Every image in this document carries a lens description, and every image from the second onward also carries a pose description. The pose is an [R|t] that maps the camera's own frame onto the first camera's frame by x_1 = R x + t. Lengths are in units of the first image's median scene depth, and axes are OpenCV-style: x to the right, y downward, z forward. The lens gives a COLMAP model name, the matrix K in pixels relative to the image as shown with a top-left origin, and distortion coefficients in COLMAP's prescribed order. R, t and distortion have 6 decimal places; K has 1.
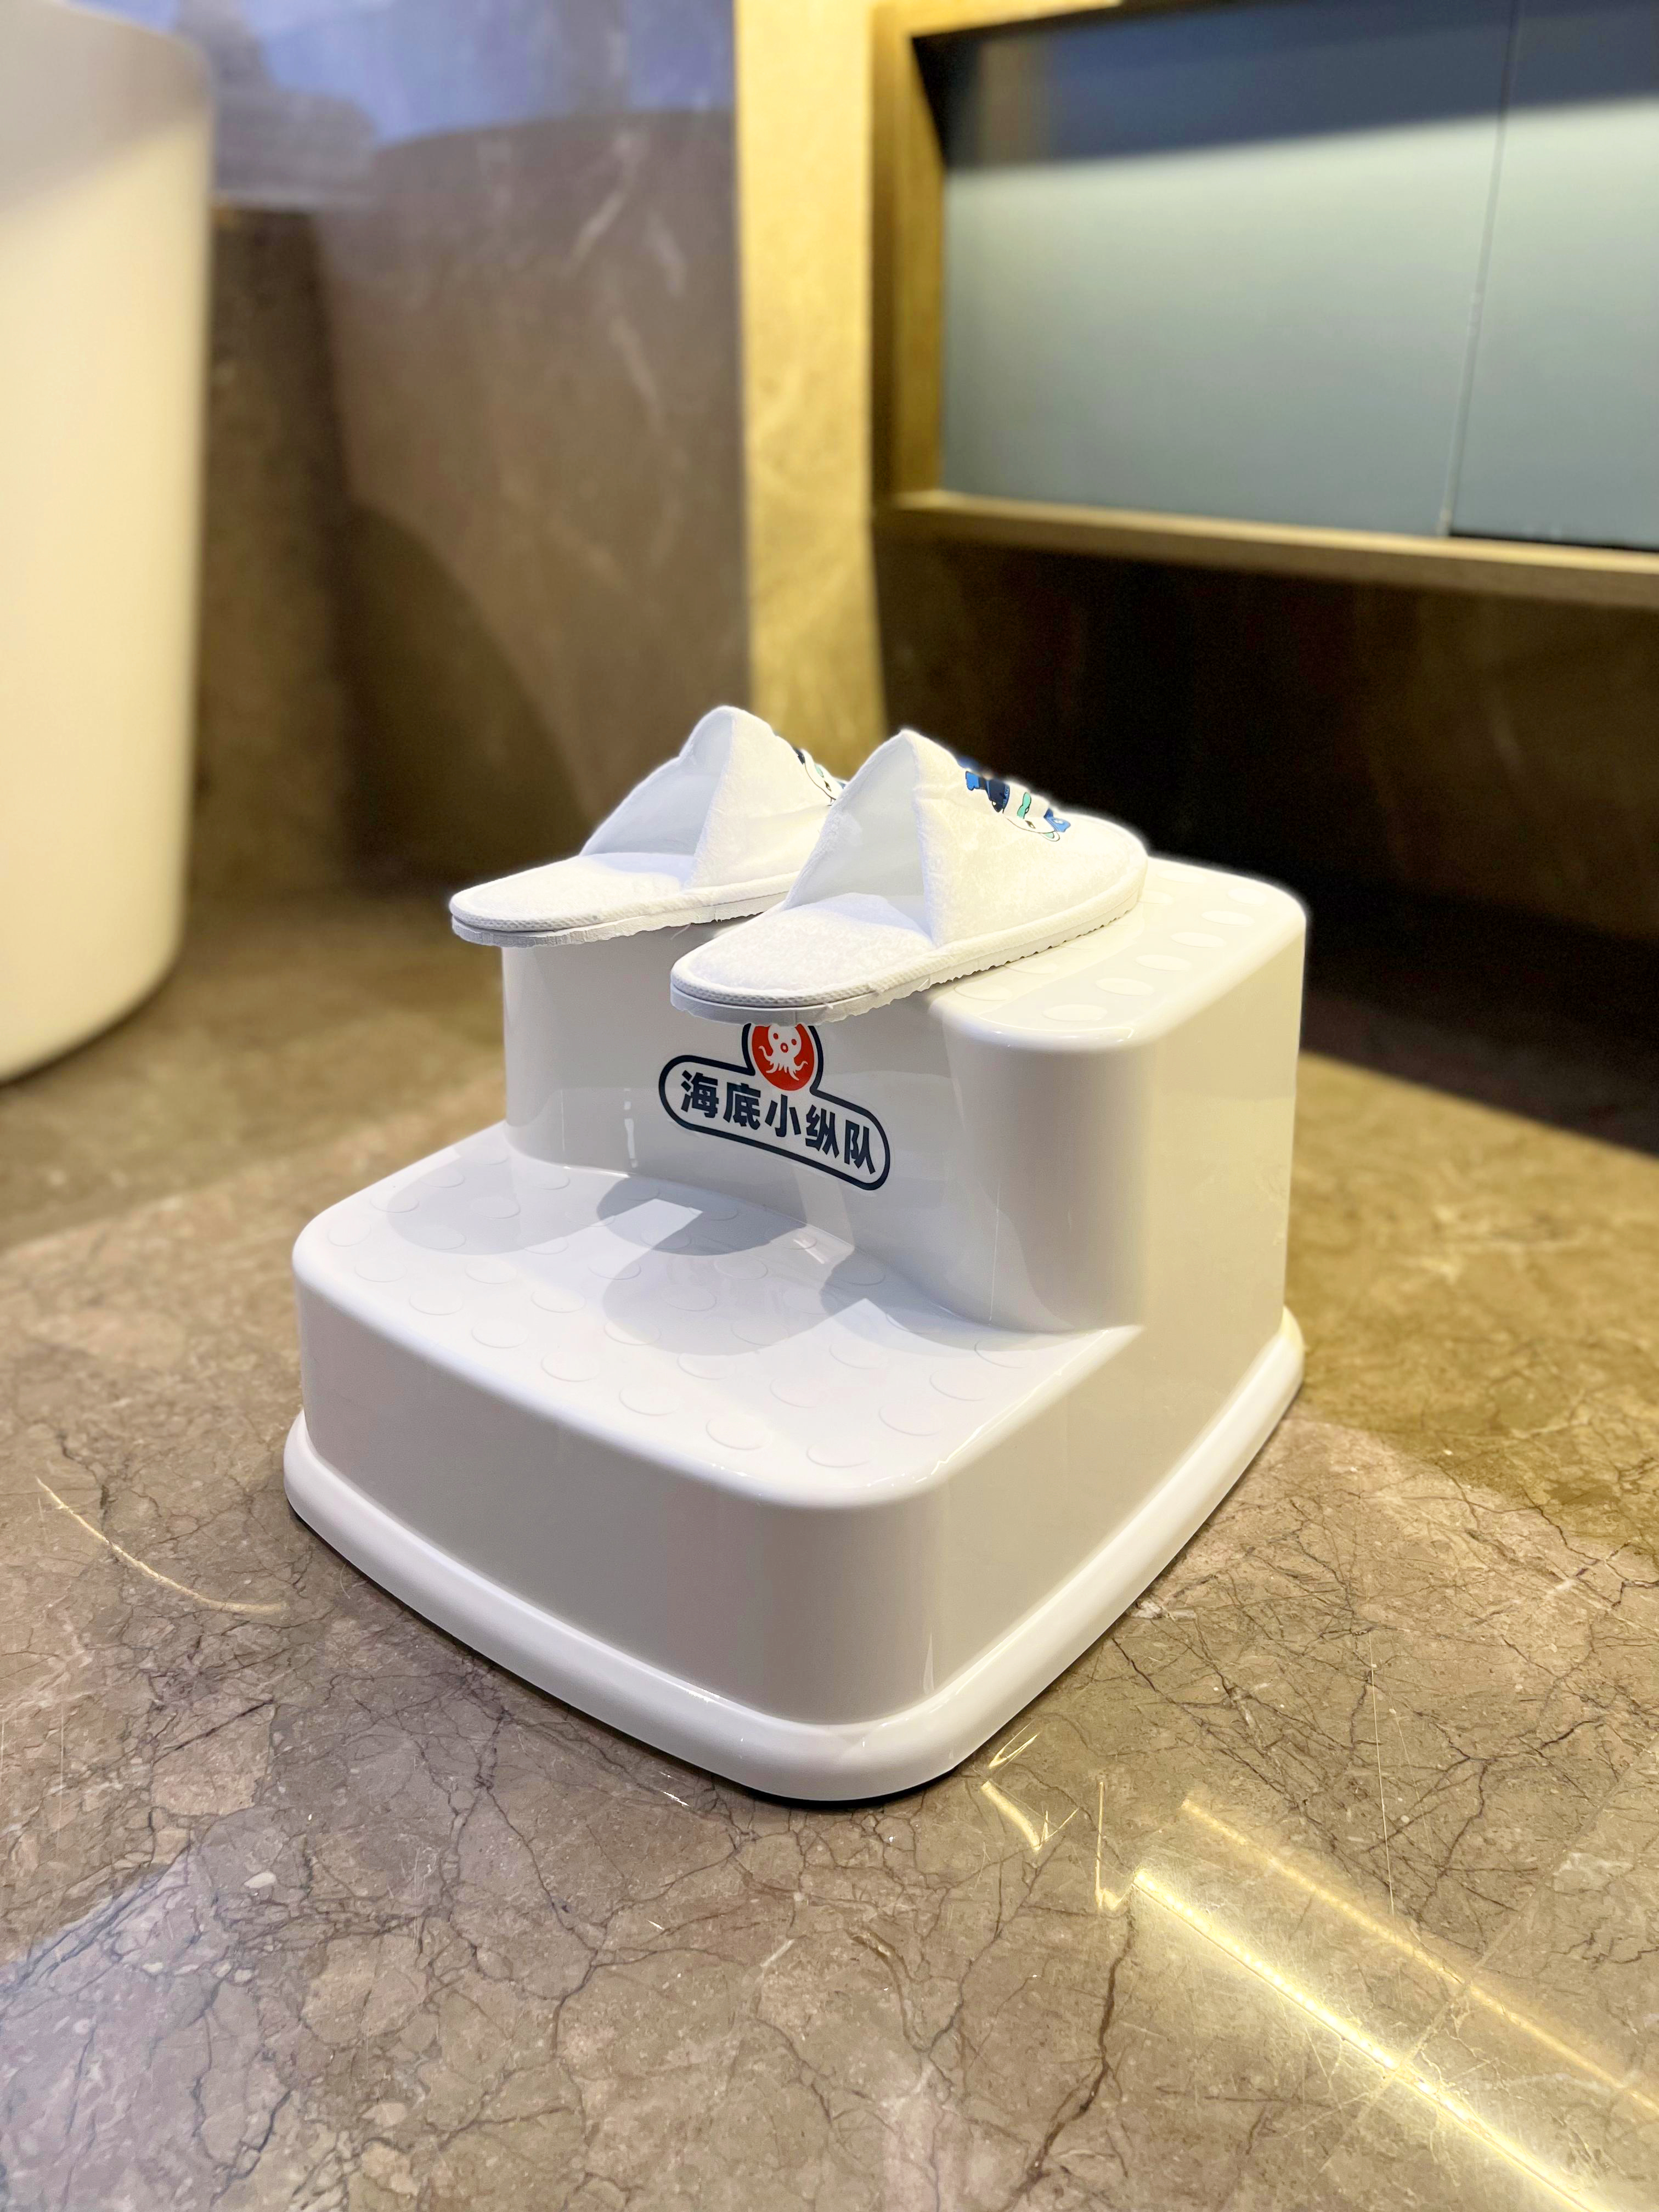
lens RADIAL K [[1715.0, 0, 829.5], [0, 1715.0, 1106.0], [0, 0, 1]] dist [0.016700, 0.000711]
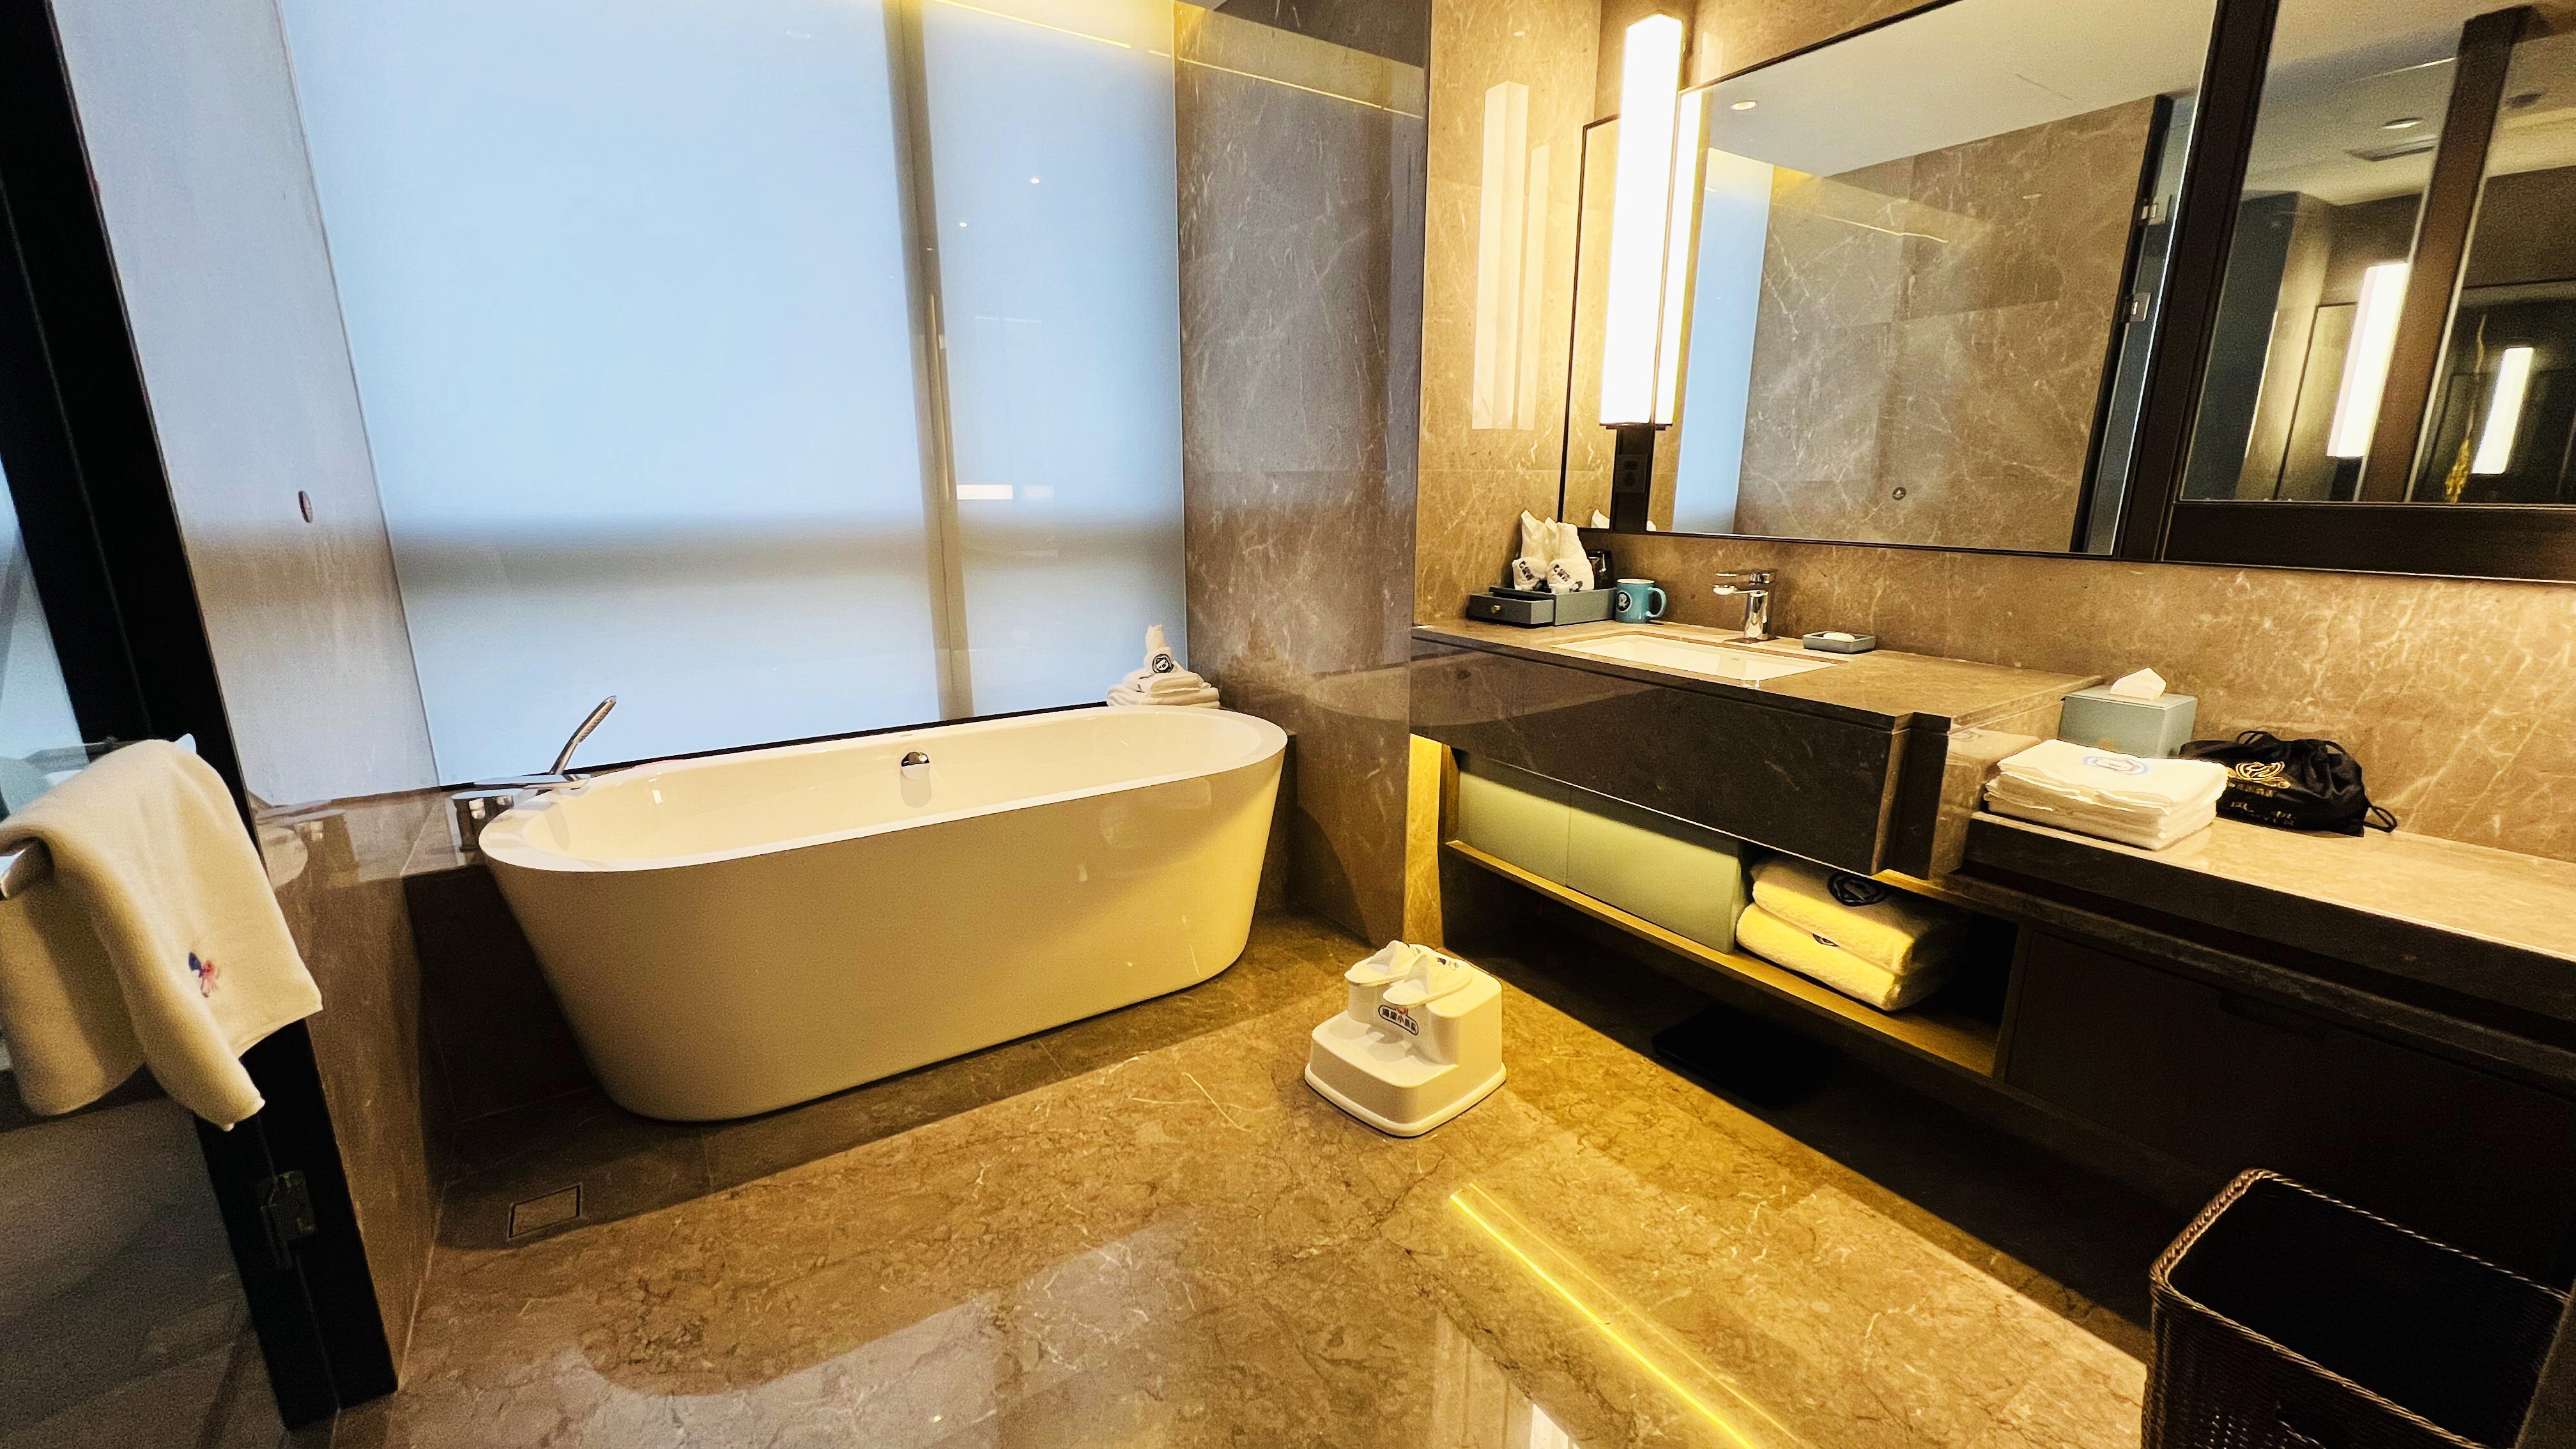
lens RADIAL K [[1032.5, 0, 1288.0], [0, 1032.5, 724.5], [0, 0, 1]] dist [-0.006837, -0.000112]
pose [[0.984012, 0.055457, -0.169246, 0.125717], [-0.085565, 0.980636, -0.176155, -0.306472], [0.156200, 0.187821, 0.969704, -2.458680]]
